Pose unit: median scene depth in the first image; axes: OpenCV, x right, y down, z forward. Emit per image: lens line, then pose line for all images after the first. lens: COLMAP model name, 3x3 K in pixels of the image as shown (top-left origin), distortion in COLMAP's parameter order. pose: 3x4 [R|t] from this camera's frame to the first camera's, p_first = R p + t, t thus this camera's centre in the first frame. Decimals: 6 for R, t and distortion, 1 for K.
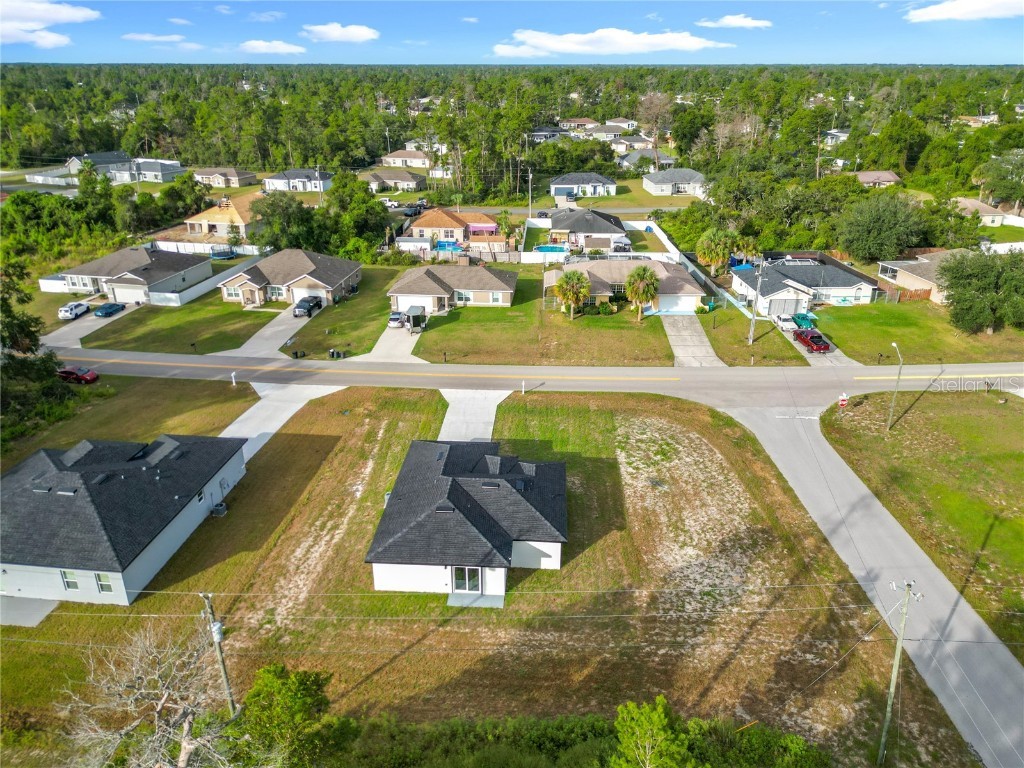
lens RADIAL K [[755.0, 0, 504.7], [0, 755.0, 389.0], [0, 0, 1]] dist [0.078814, -0.084521]
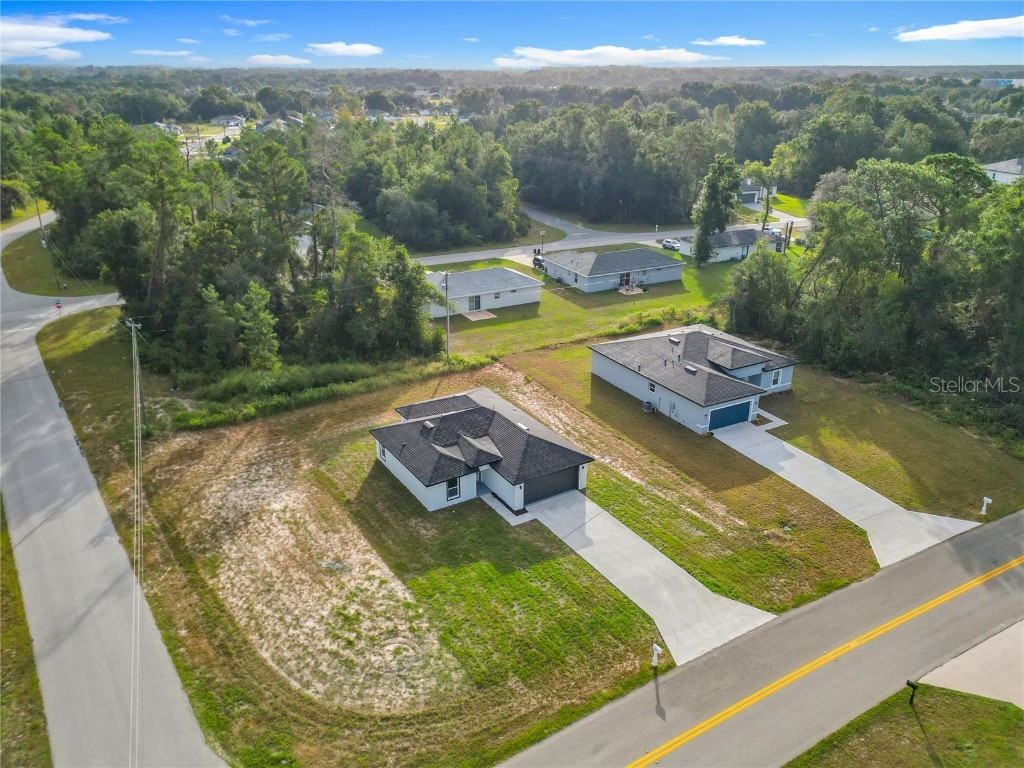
lens RADIAL K [[781.2, 0, 524.1], [0, 781.2, 386.7], [0, 0, 1]] dist [0.083831, -0.077690]
pose [[-0.808217, 0.222167, -0.545369, 0.370877], [-0.231164, 0.732077, 0.640802, -0.487813], [0.541617, 0.643976, -0.540320, 1.176149]]
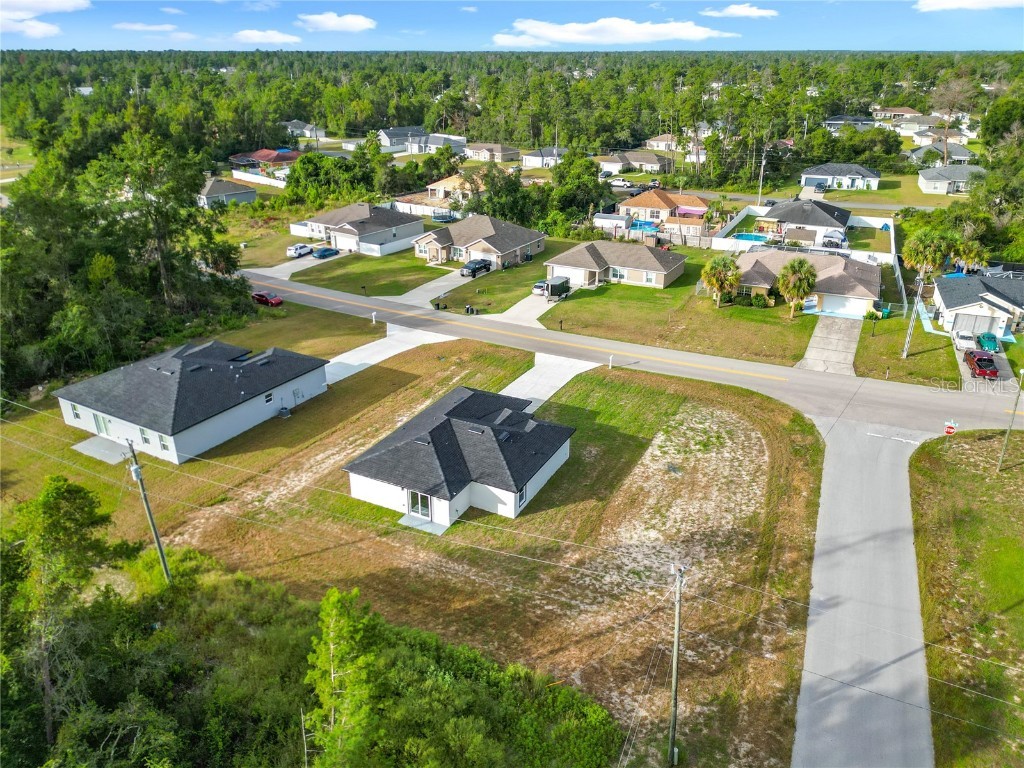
lens RADIAL K [[735.6, 0, 502.9], [0, 735.6, 409.3], [0, 0, 1]] dist [0.098974, -0.138423]
pose [[0.917784, 0.172829, -0.357495, 0.266762], [-0.156537, 0.984876, 0.074262, 0.010141], [0.364923, -0.012195, 0.930958, 0.031024]]
